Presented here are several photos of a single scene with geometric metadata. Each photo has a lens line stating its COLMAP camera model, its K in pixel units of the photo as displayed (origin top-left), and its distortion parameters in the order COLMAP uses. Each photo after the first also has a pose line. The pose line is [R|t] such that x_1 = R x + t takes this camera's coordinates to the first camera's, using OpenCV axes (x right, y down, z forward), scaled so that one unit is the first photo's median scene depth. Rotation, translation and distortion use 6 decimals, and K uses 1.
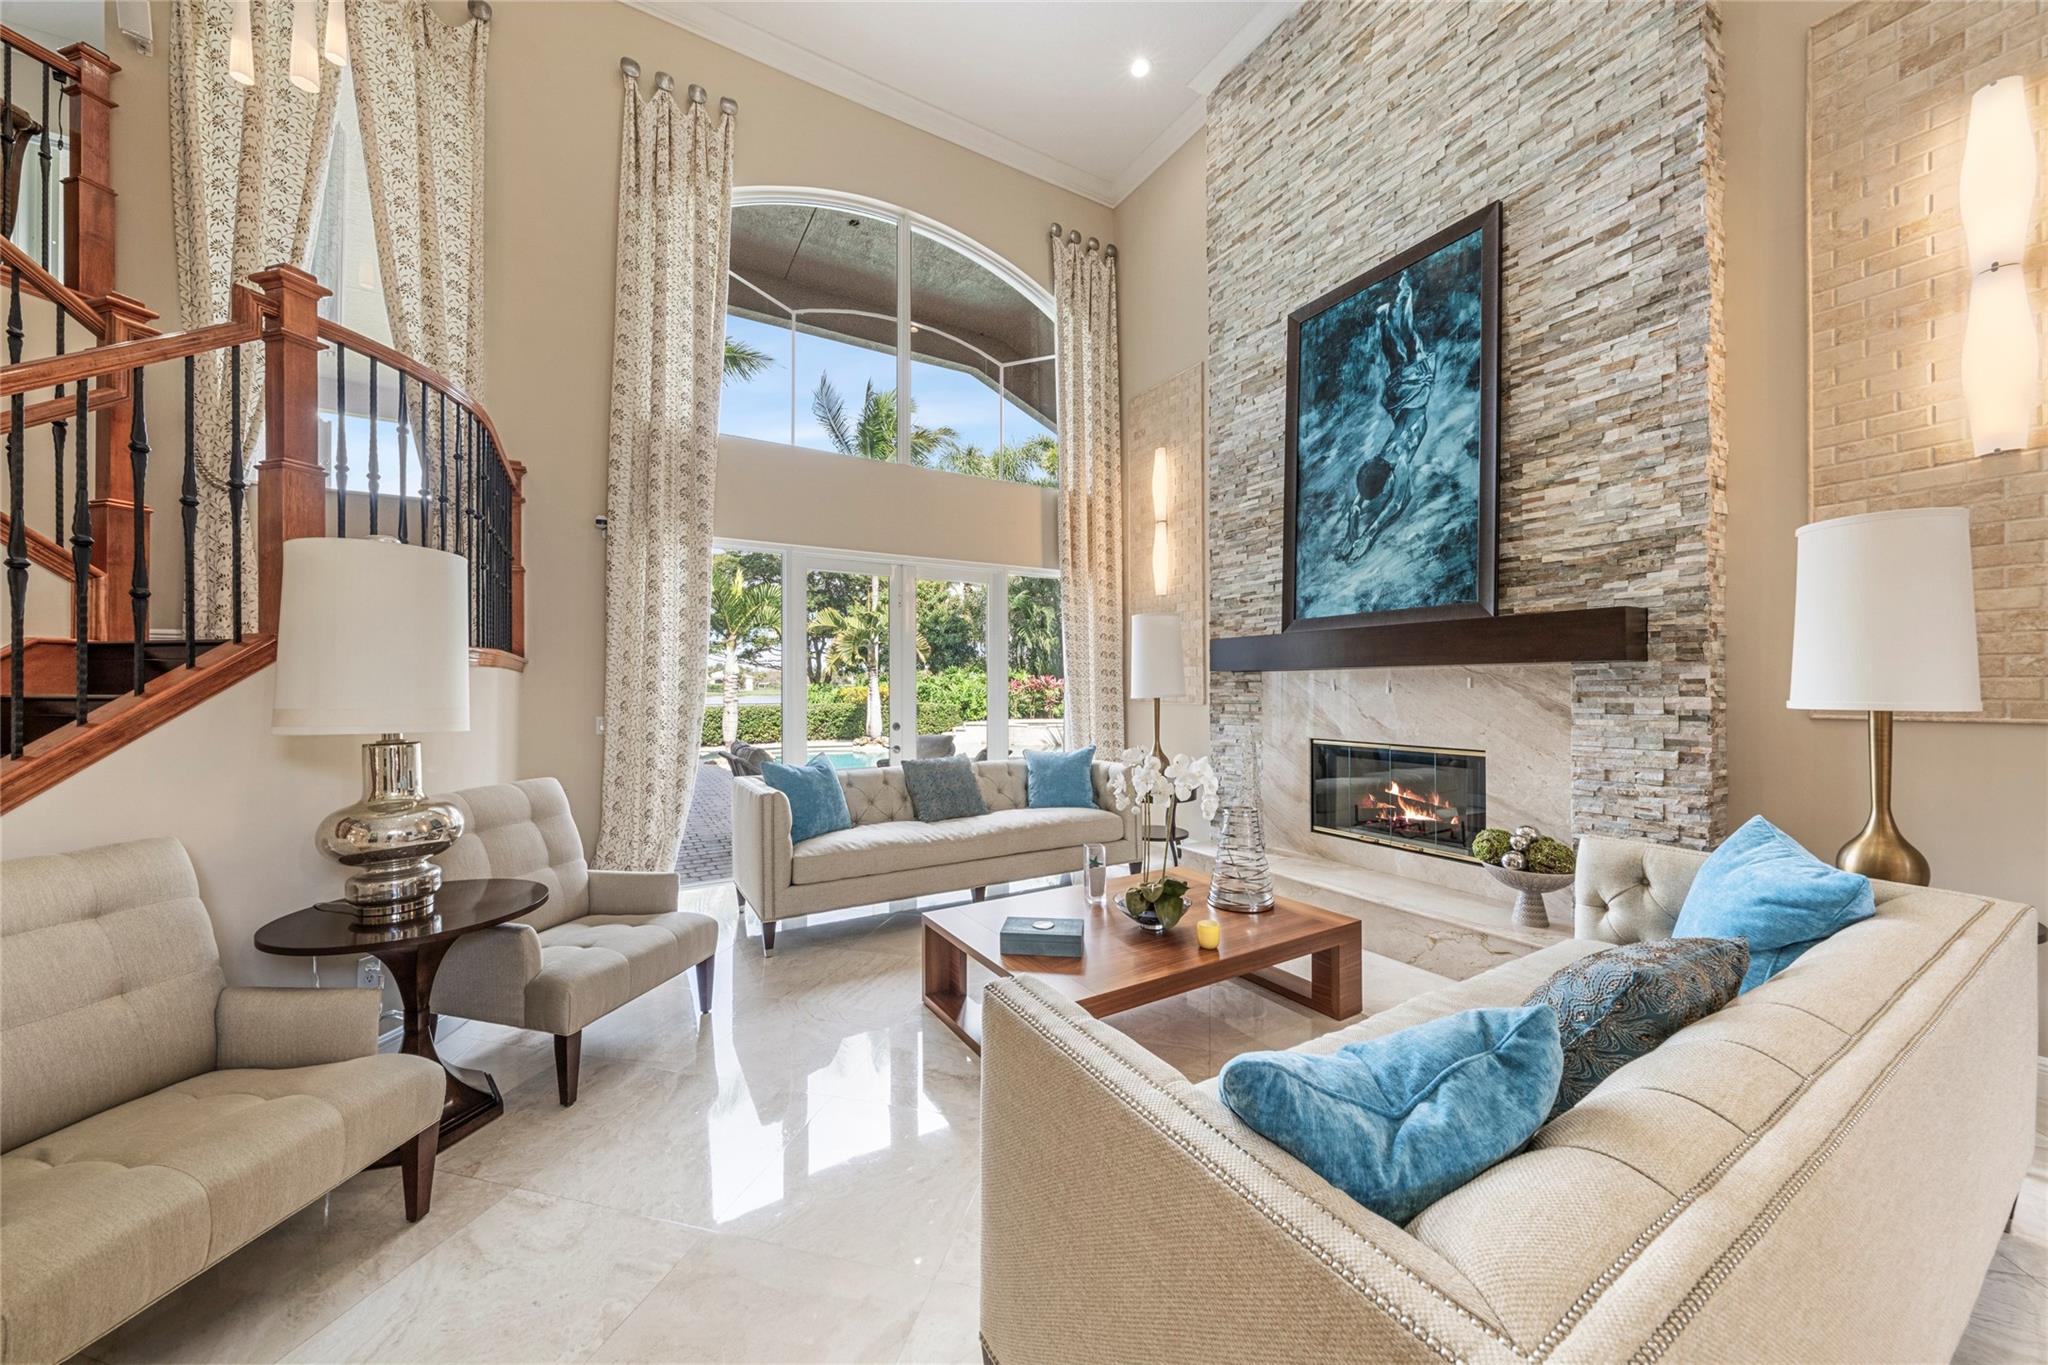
lens RADIAL K [[732.9, 0, 1009.3], [0, 732.9, 687.2], [0, 0, 1]] dist [-0.007028, 0.000237]
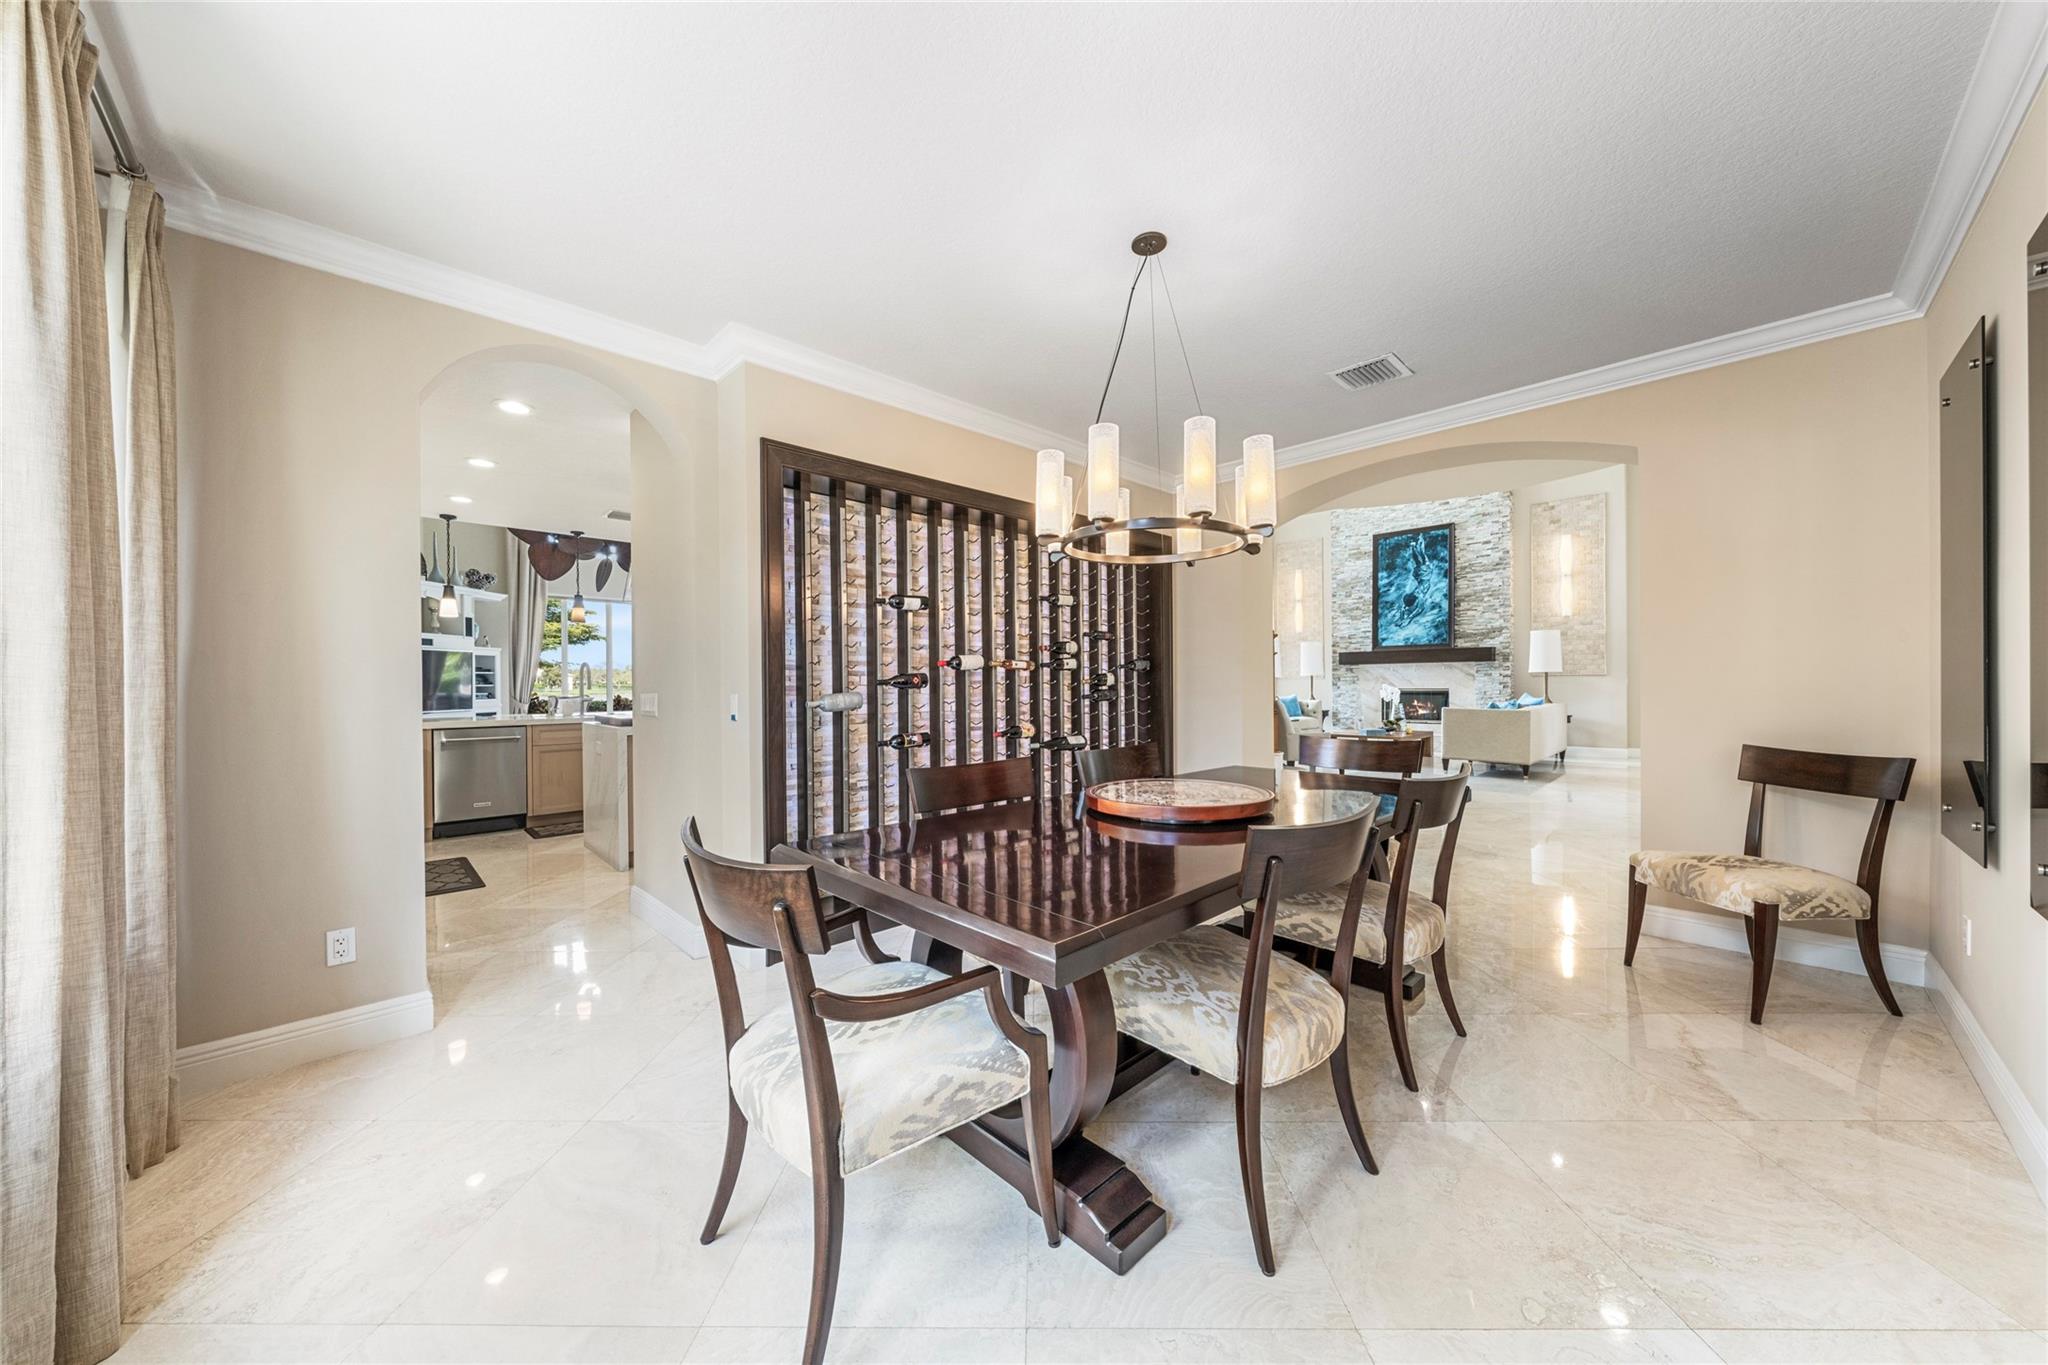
lens RADIAL K [[704.6, 0, 1037.9], [0, 704.6, 687.7], [0, 0, 1]] dist [-0.004970, -0.000961]
pose [[0.955417, -0.003647, 0.295237, -1.963744], [0.003579, 0.999993, 0.000768, 0.071301], [-0.295238, 0.000323, 0.955424, -1.413261]]
